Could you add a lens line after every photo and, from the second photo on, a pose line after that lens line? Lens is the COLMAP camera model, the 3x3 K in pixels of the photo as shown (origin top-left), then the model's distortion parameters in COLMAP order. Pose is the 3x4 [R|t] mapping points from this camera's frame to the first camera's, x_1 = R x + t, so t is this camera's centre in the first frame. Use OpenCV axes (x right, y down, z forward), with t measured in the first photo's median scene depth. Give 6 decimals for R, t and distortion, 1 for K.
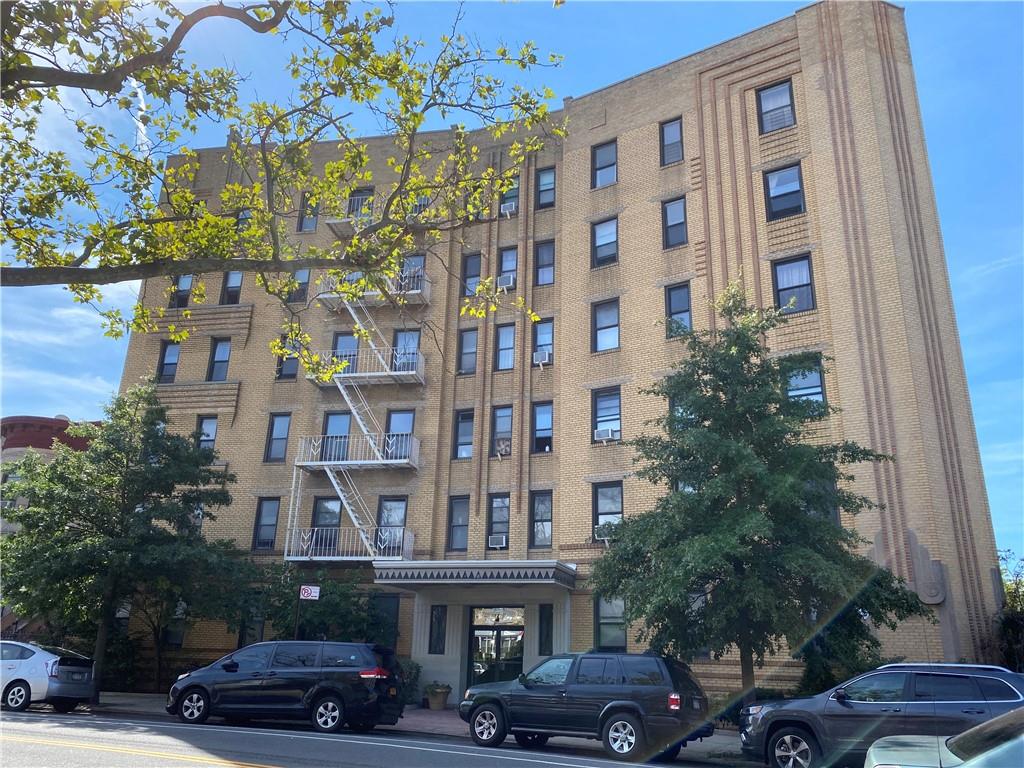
lens RADIAL K [[774.7, 0, 512.0], [0, 774.7, 384.0], [0, 0, 1]] dist [0.000345, 0.003112]
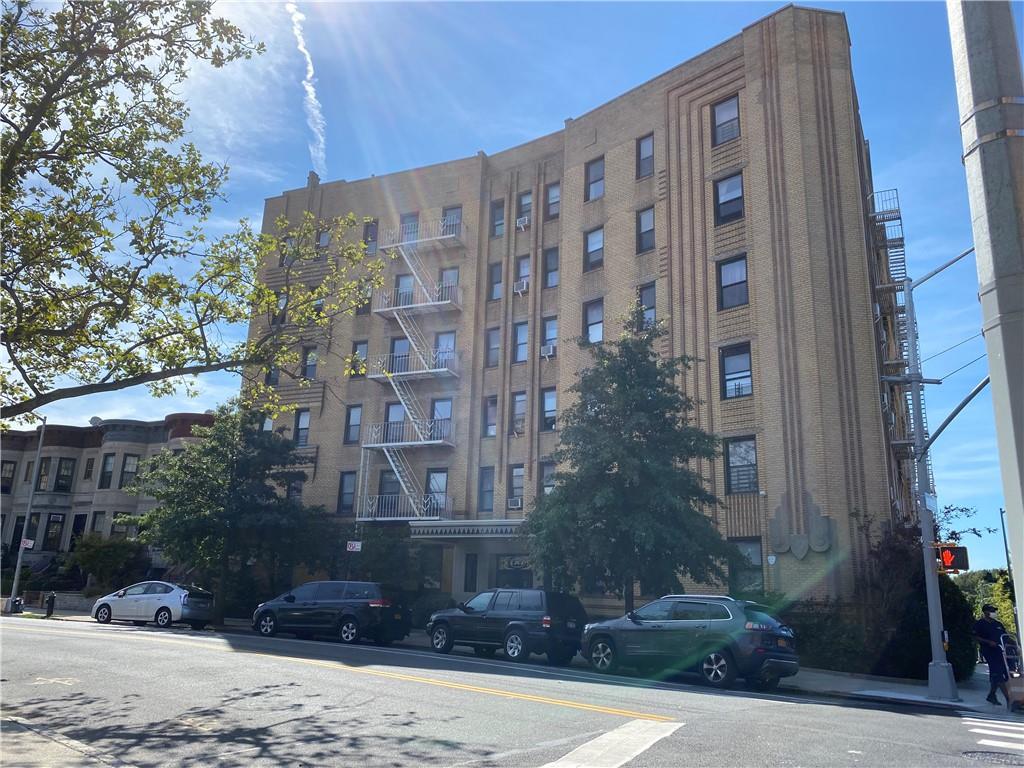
lens RADIAL K [[774.7, 0, 512.0], [0, 774.7, 384.0], [0, 0, 1]] dist [0.000345, 0.003112]
pose [[0.975529, -0.053565, -0.213245, 0.248257], [0.067407, 0.996028, 0.058174, -0.058623], [0.209282, -0.071125, 0.975265, -0.192710]]
